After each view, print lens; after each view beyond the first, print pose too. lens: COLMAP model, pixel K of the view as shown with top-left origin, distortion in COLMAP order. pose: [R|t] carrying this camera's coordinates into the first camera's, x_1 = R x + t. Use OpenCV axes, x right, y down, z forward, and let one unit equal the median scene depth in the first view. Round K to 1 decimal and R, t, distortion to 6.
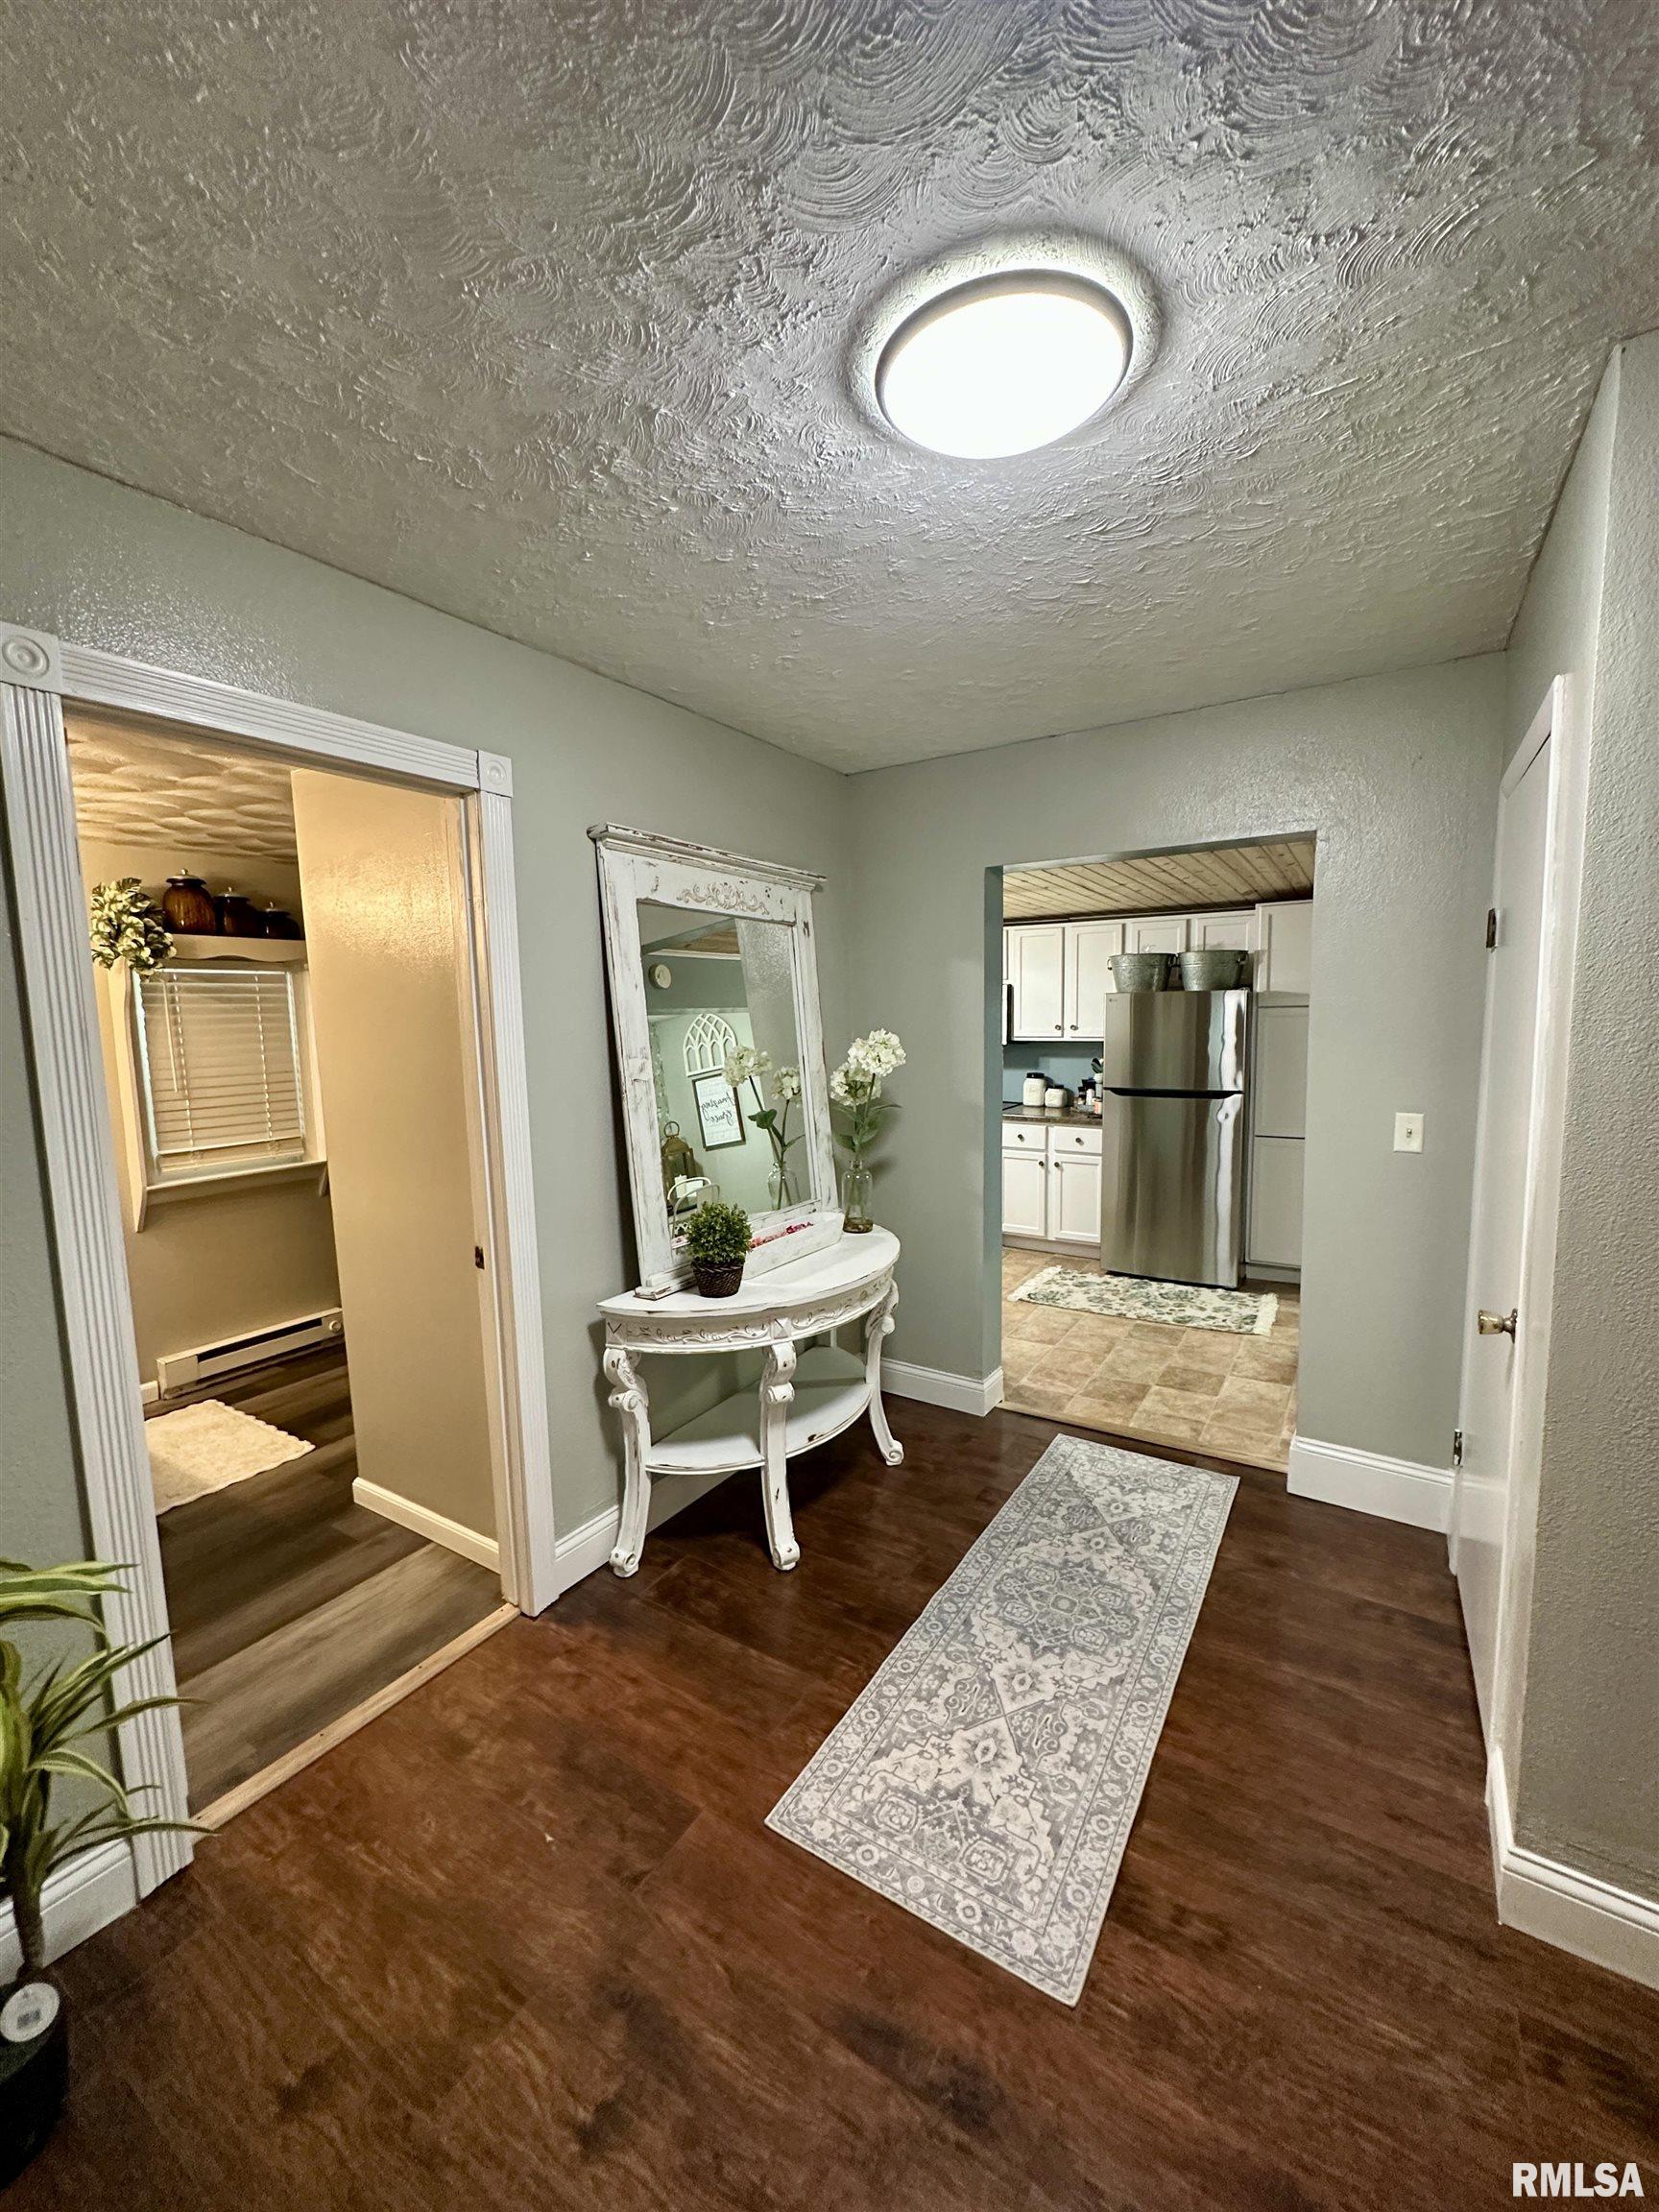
lens RADIAL K [[883.6, 0, 829.7], [0, 883.6, 1105.8], [0, 0, 1]] dist [-0.005263, 0.001281]
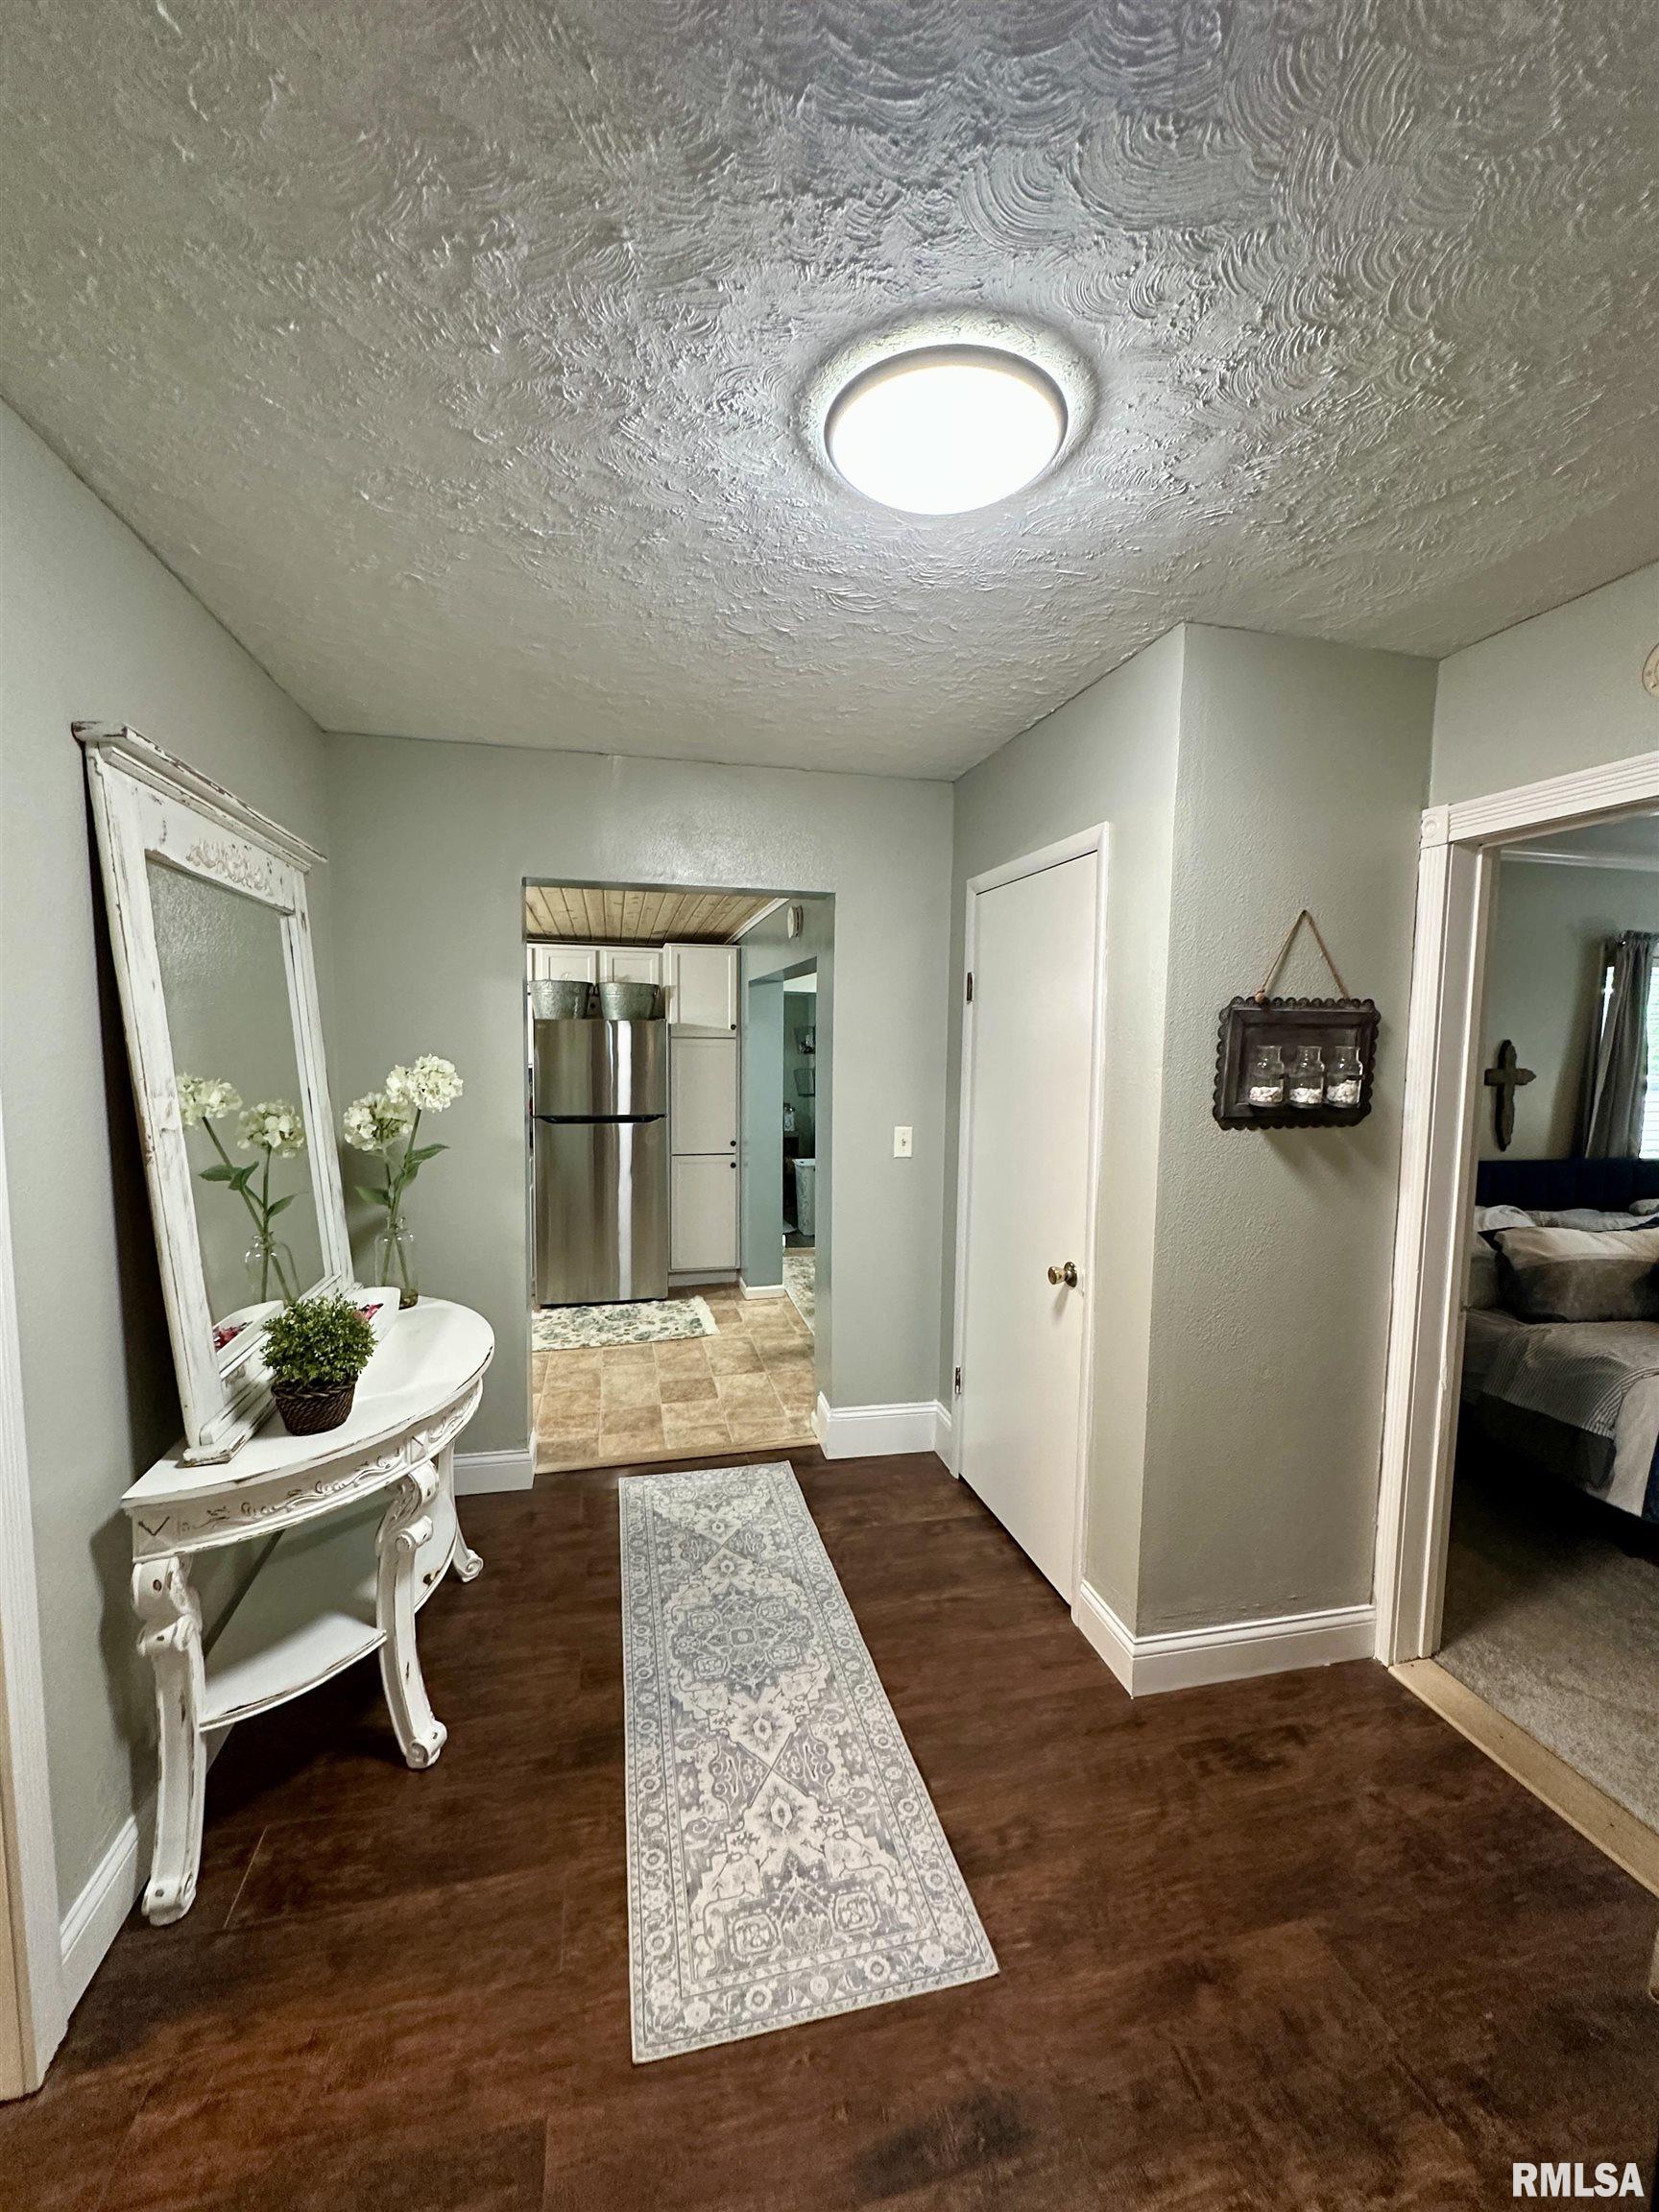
lens RADIAL K [[883.6, 0, 828.3], [0, 883.6, 1105.4], [0, 0, 1]] dist [-0.005263, 0.001281]
pose [[0.693529, -0.028772, 0.719854, -0.452400], [0.049875, 0.998722, -0.008134, -0.023286], [-0.718700, 0.041544, 0.694078, 0.269188]]
